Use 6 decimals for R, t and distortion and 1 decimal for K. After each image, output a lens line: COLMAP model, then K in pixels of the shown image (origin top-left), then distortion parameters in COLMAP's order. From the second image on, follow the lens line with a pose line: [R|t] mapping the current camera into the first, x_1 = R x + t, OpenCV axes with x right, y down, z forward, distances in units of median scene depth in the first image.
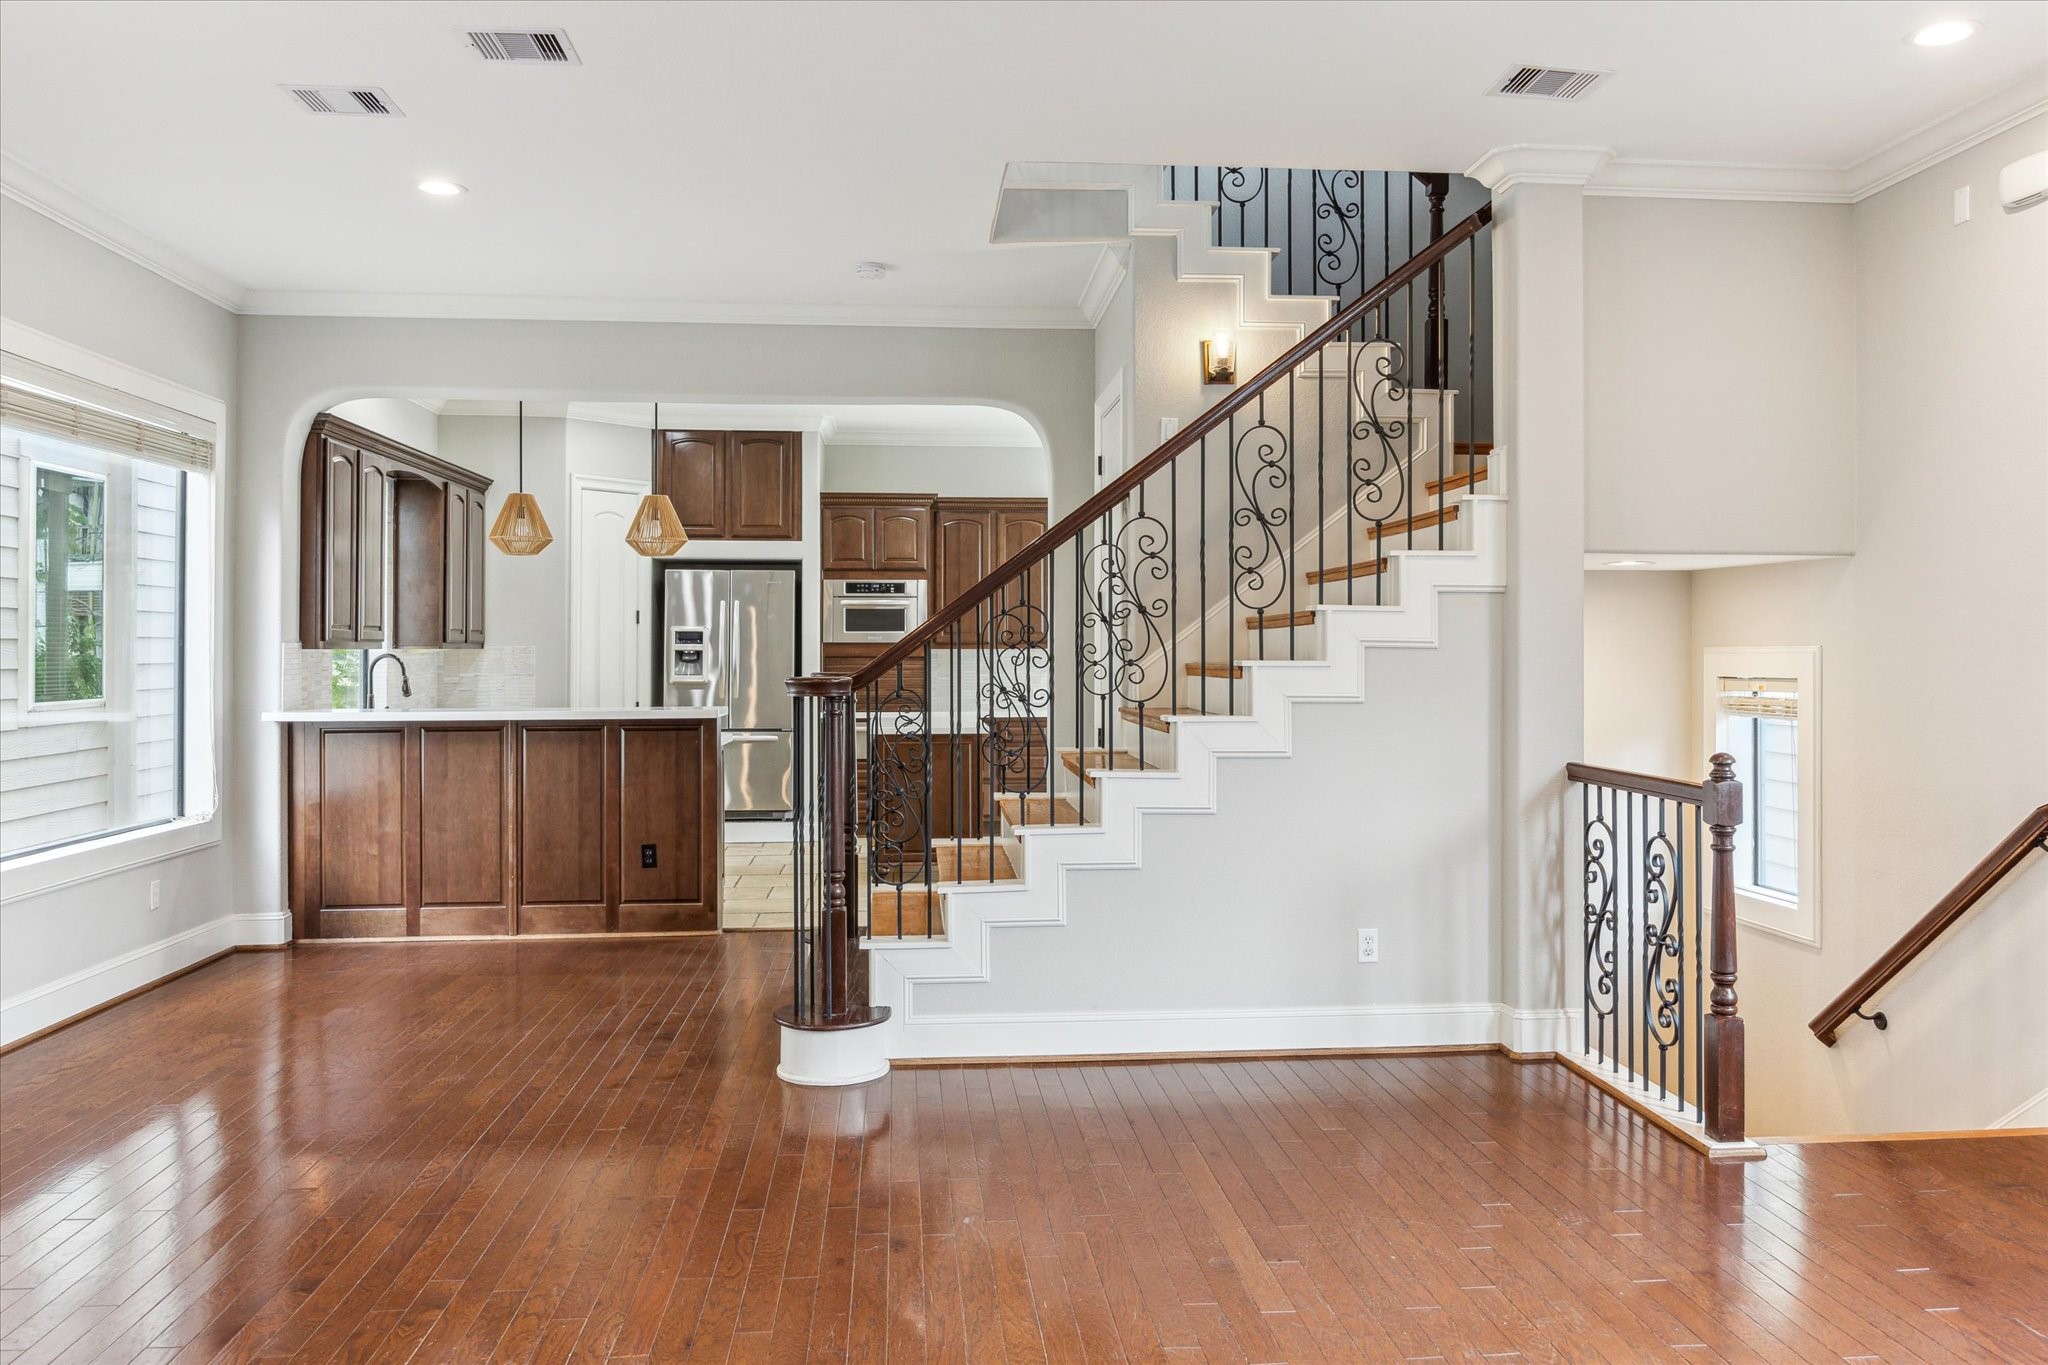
lens RADIAL K [[1542.1, 0, 1026.4], [0, 1542.1, 640.3], [0, 0, 1]] dist [-0.002060, 0.003911]
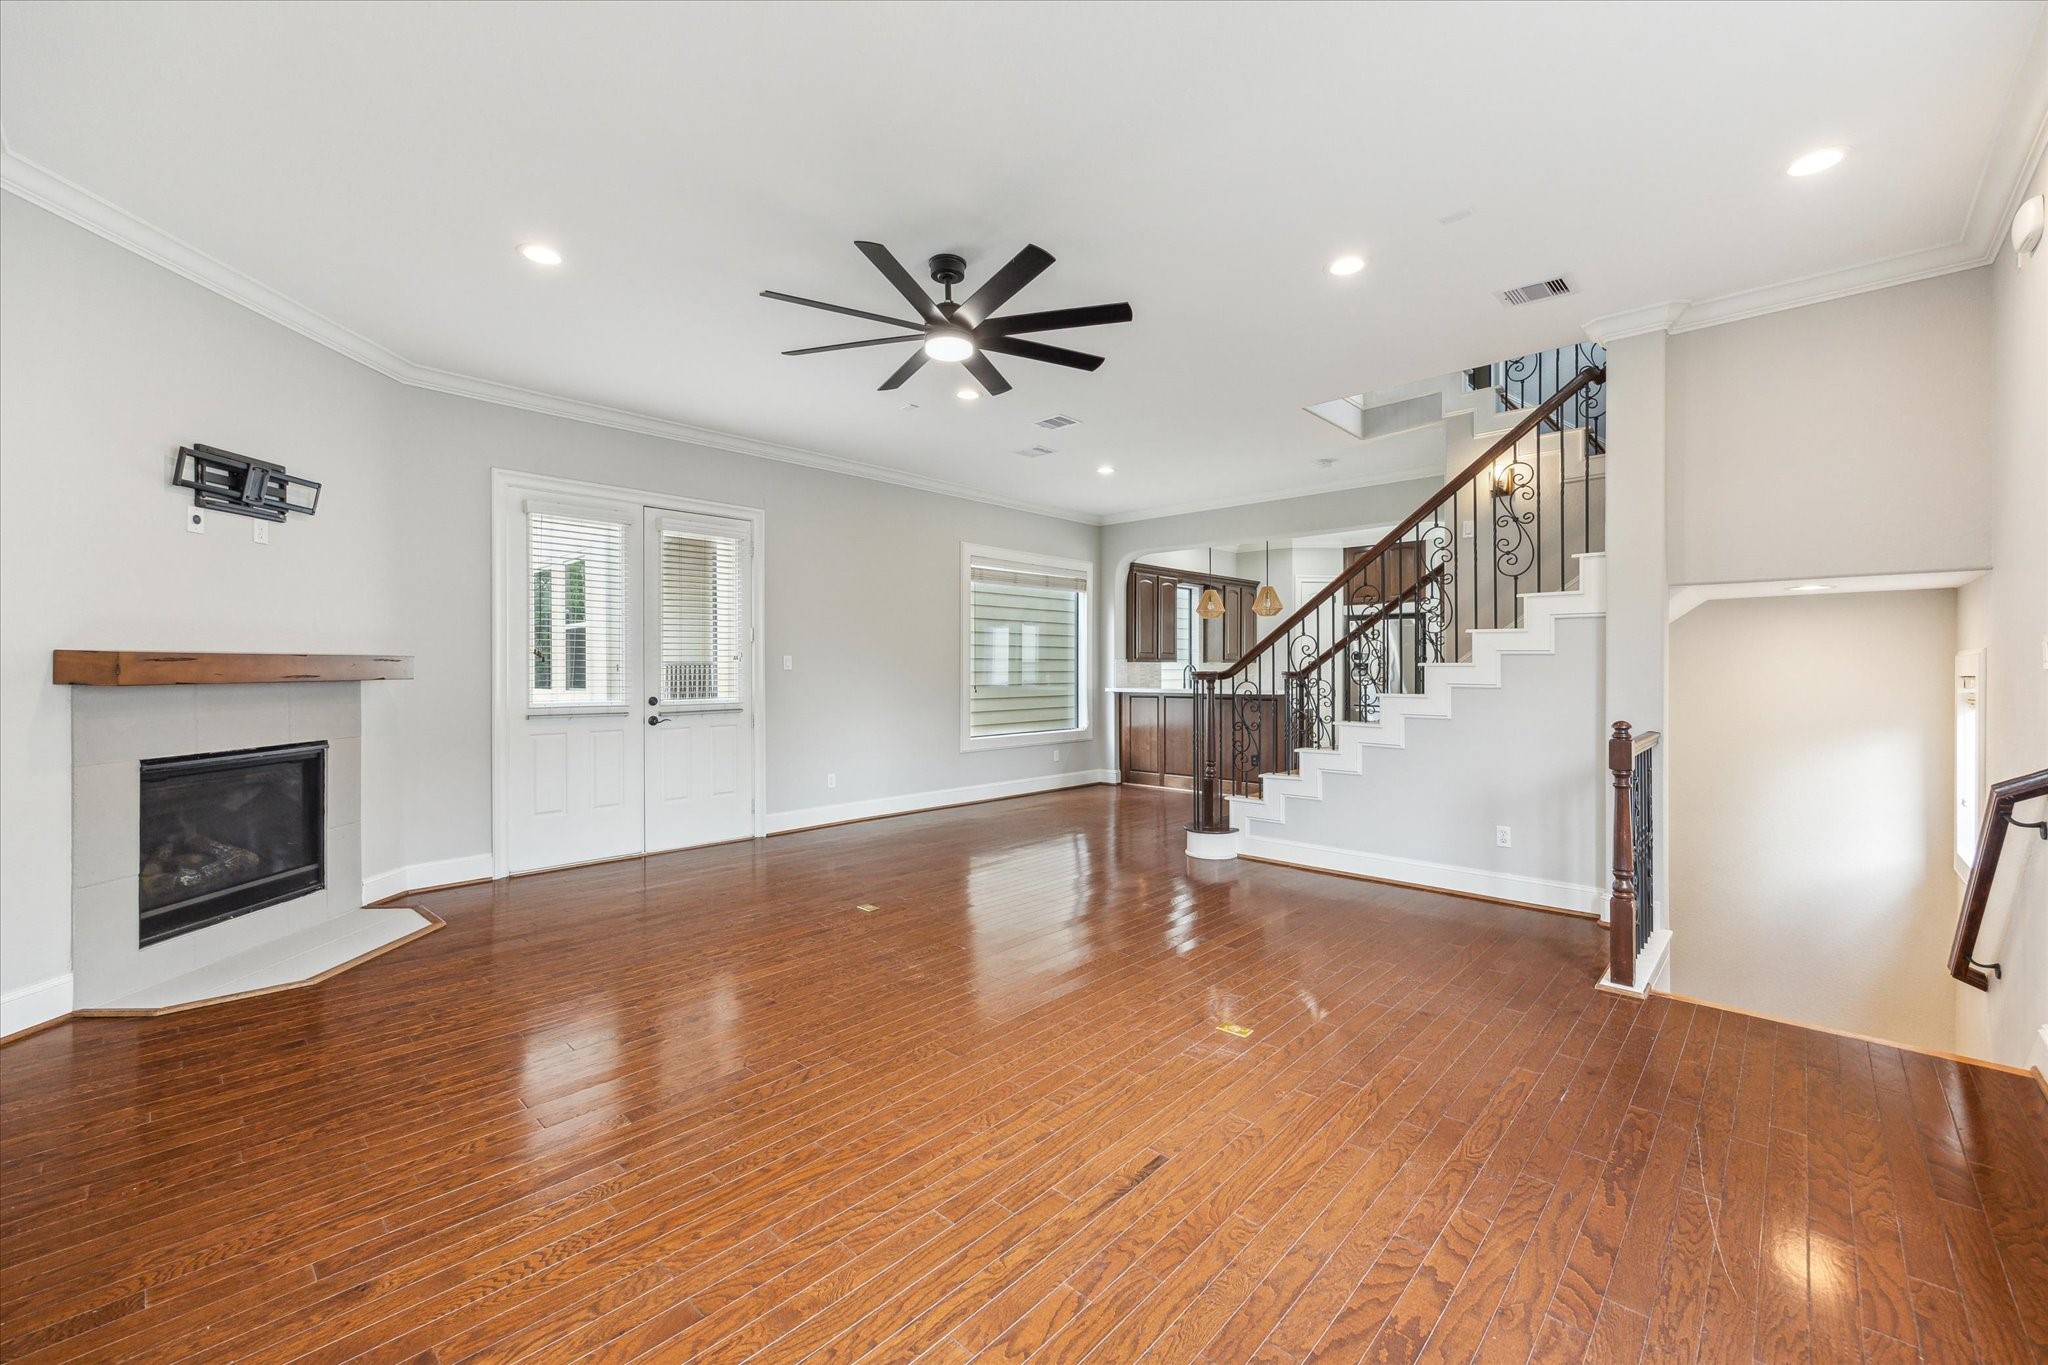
lens RADIAL K [[823.2, 0, 1025.3], [0, 823.2, 674.8], [0, 0, 1]] dist [0.000334, -0.000125]
pose [[0.665531, 0.005103, -0.746353, 0.442699], [0.006234, 0.999904, 0.012395, 0.009919], [0.746344, -0.012902, 0.665435, 0.033255]]
